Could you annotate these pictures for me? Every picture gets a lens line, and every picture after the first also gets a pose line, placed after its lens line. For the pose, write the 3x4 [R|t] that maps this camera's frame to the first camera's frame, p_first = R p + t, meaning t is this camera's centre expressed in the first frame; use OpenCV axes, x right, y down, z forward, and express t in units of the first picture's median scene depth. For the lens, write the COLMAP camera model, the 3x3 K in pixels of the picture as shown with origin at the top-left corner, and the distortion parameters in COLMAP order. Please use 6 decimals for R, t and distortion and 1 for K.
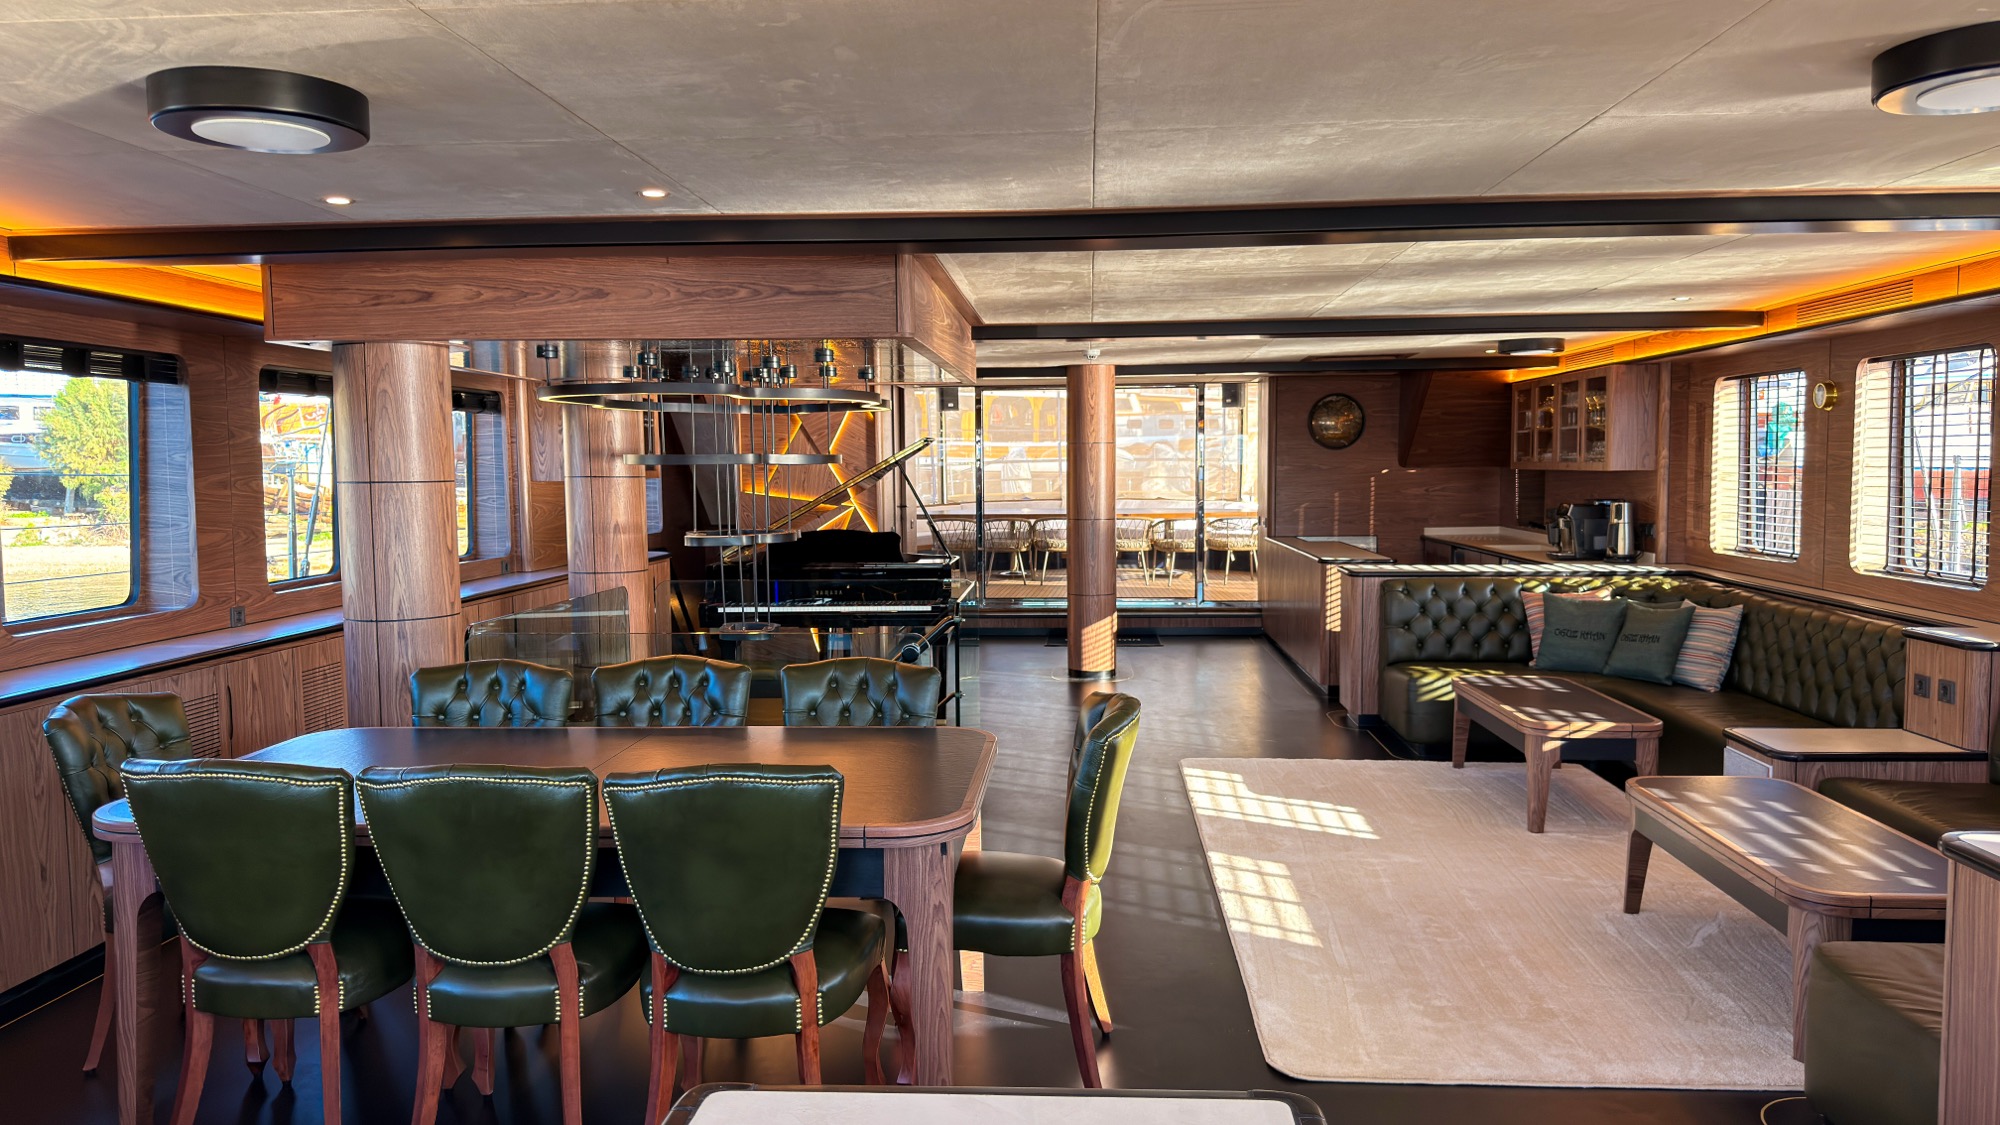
lens RADIAL K [[1408.3, 0, 1001.8], [0, 1408.3, 561.1], [0, 0, 1]] dist [0.050845, -0.032139]
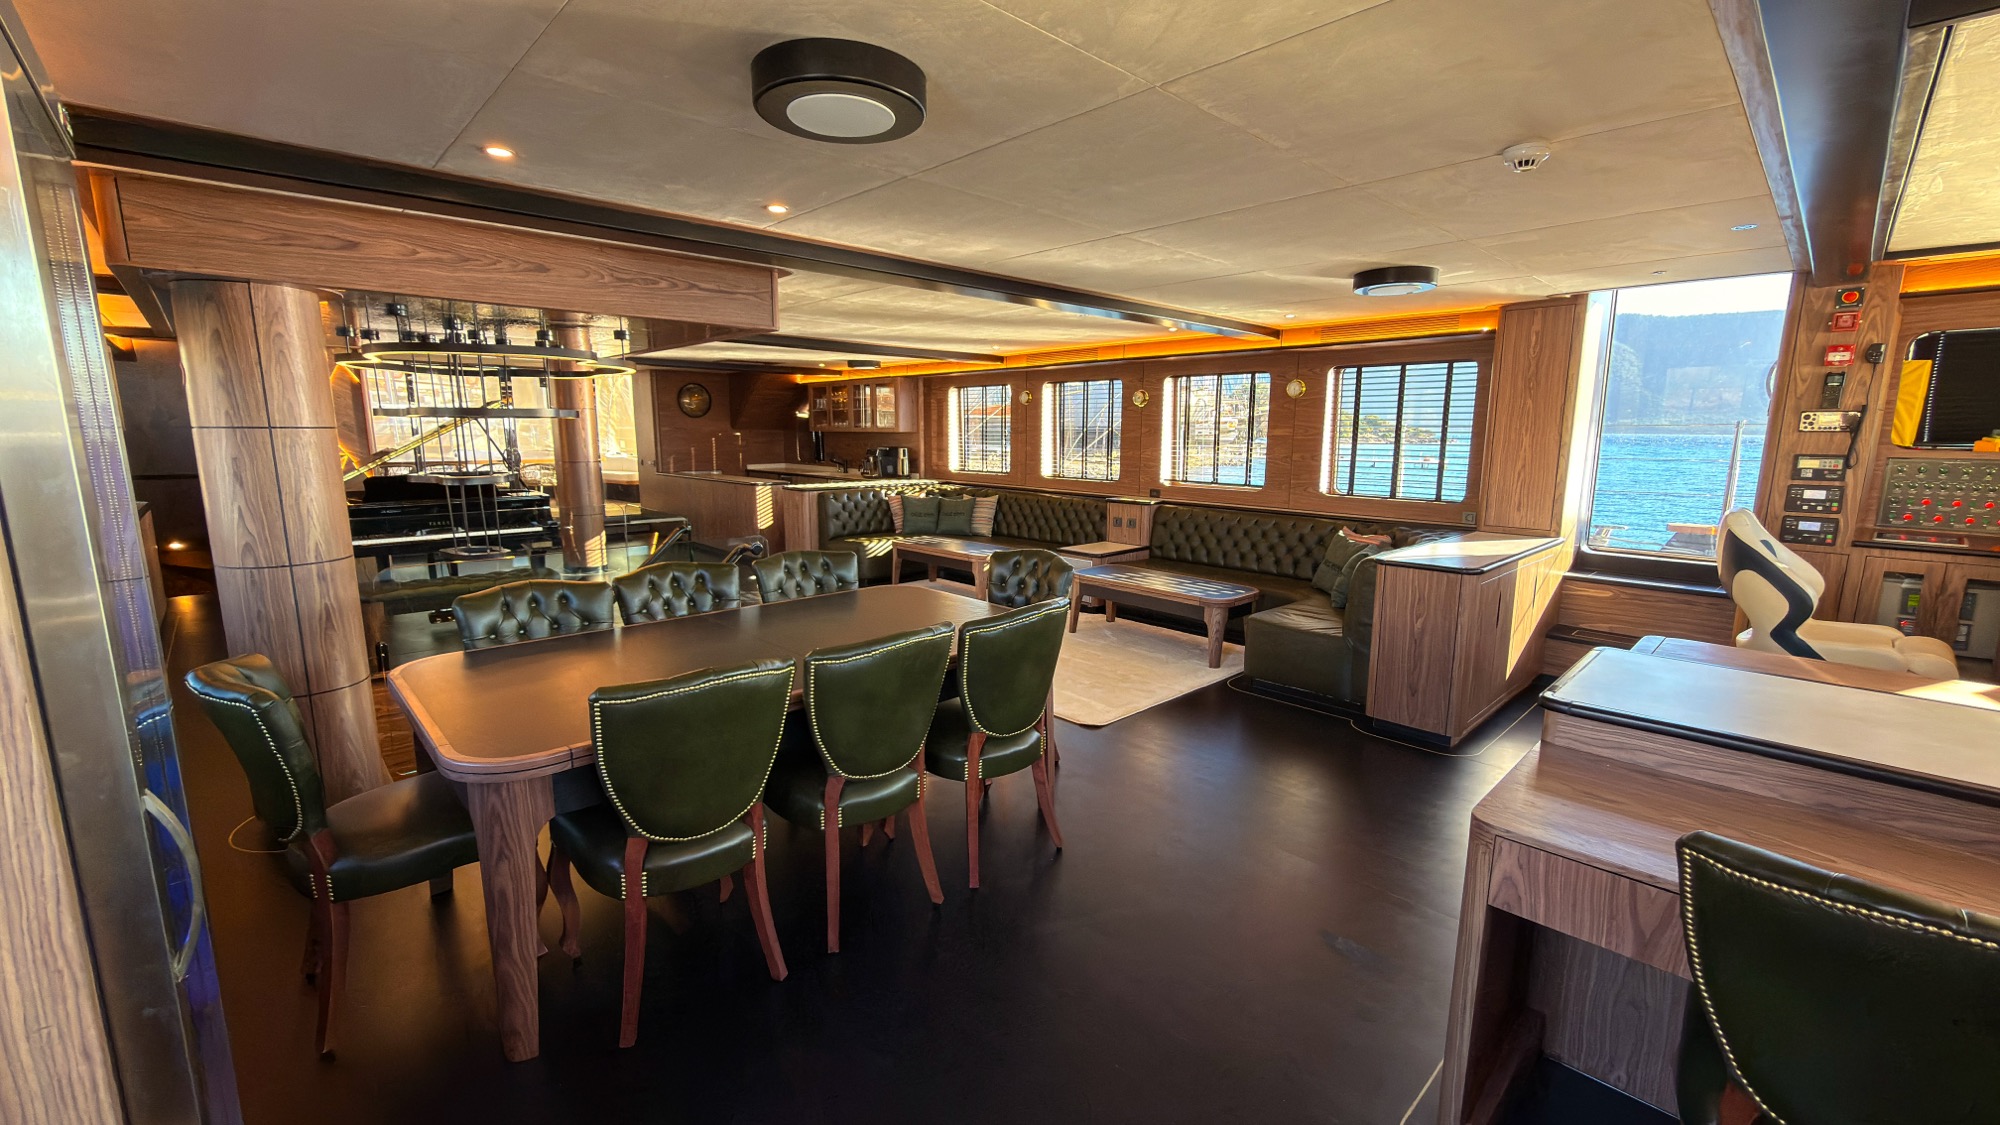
lens RADIAL K [[805.2, 0, 1004.5], [0, 805.2, 559.8], [0, 0, 1]] dist [-0.008006, 0.002182]
pose [[0.671127, -0.105800, 0.733754, -0.442597], [0.038875, 0.993425, 0.107684, -0.003082], [-0.740323, -0.043745, 0.670827, 0.205297]]
